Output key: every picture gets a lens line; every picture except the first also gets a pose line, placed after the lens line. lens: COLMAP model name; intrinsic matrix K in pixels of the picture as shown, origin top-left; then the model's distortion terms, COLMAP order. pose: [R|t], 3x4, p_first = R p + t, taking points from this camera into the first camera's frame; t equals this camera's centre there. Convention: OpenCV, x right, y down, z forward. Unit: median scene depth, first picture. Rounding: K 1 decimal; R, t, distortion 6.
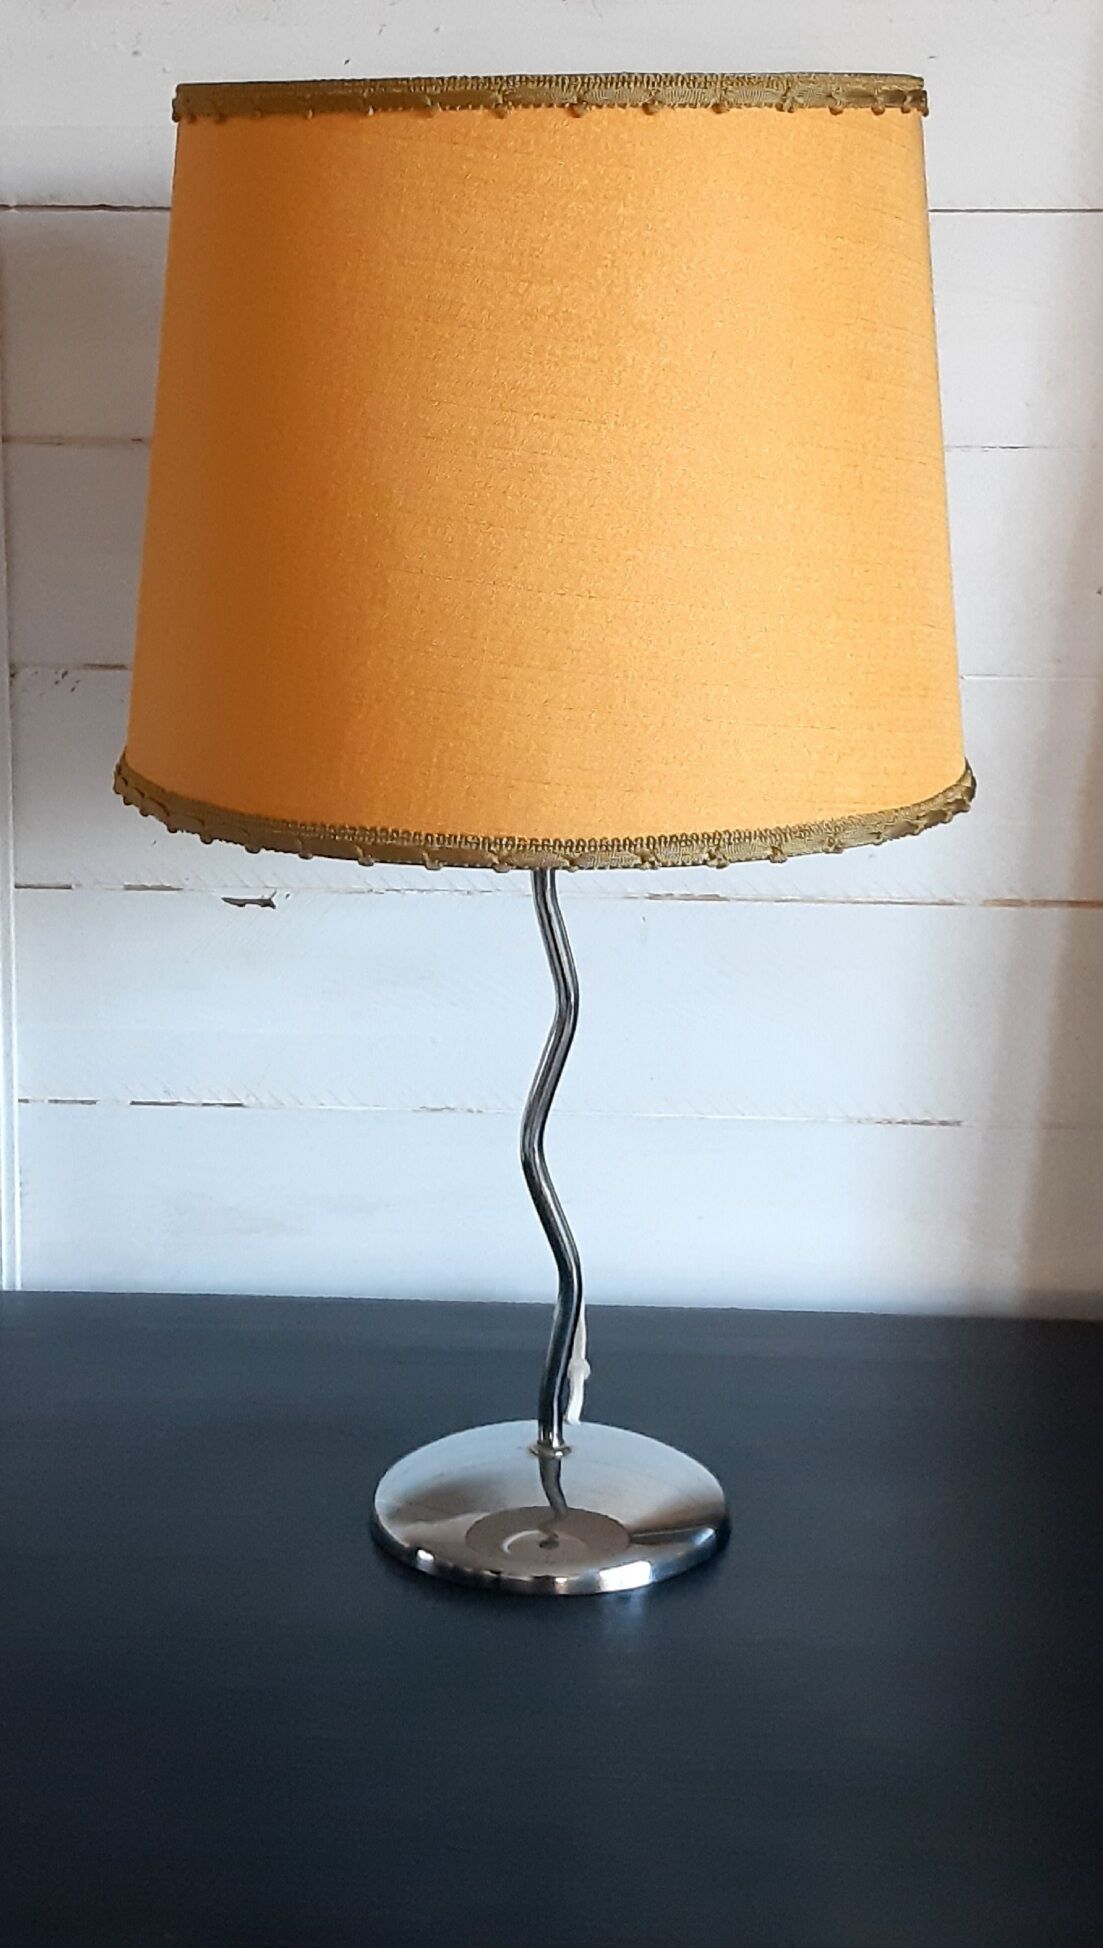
lens RADIAL K [[2598.0, 0, 462.9], [0, 2598.0, 887.3], [0, 0, 1]] dist [0.109000, 0.000000]
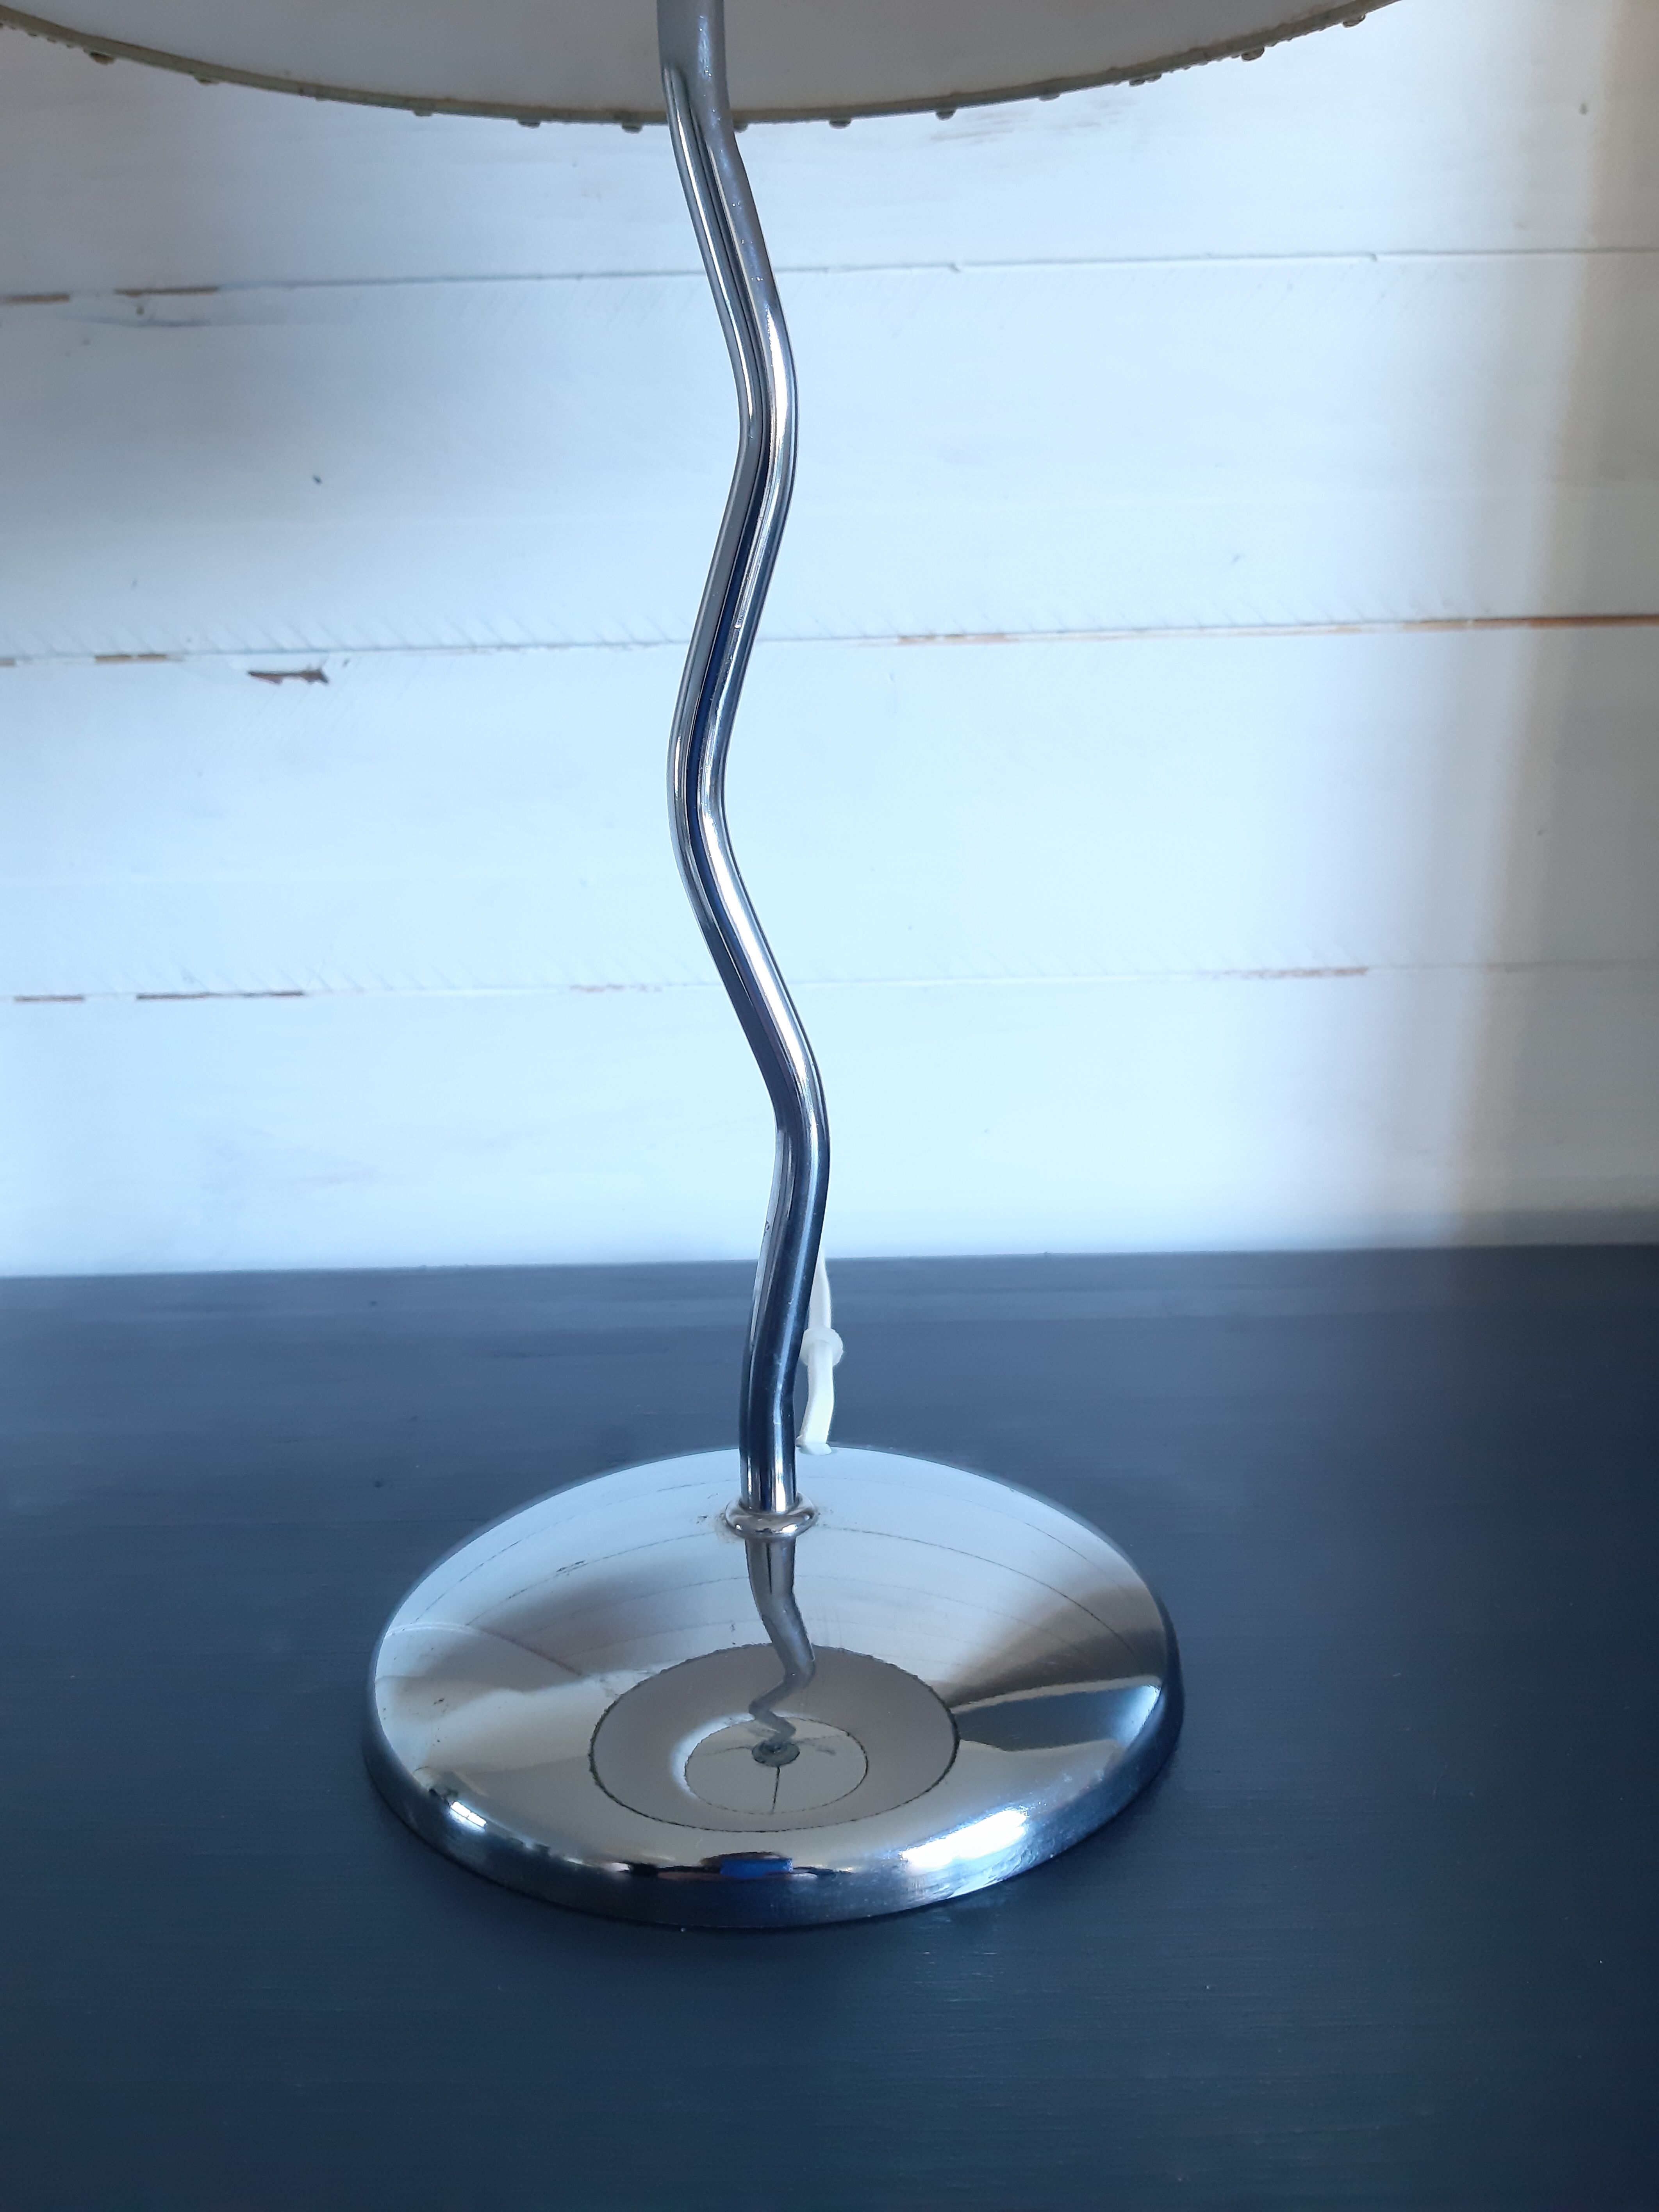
lens RADIAL K [[1767.6, 0, 786.6], [0, 1767.6, 1090.4], [0, 0, 1]] dist [0.036481, -0.090326]
pose [[0.998444, -0.039798, 0.039068, 0.021608], [0.039095, 0.999063, 0.018572, 0.107634], [-0.039770, -0.017016, 0.999064, 0.549885]]
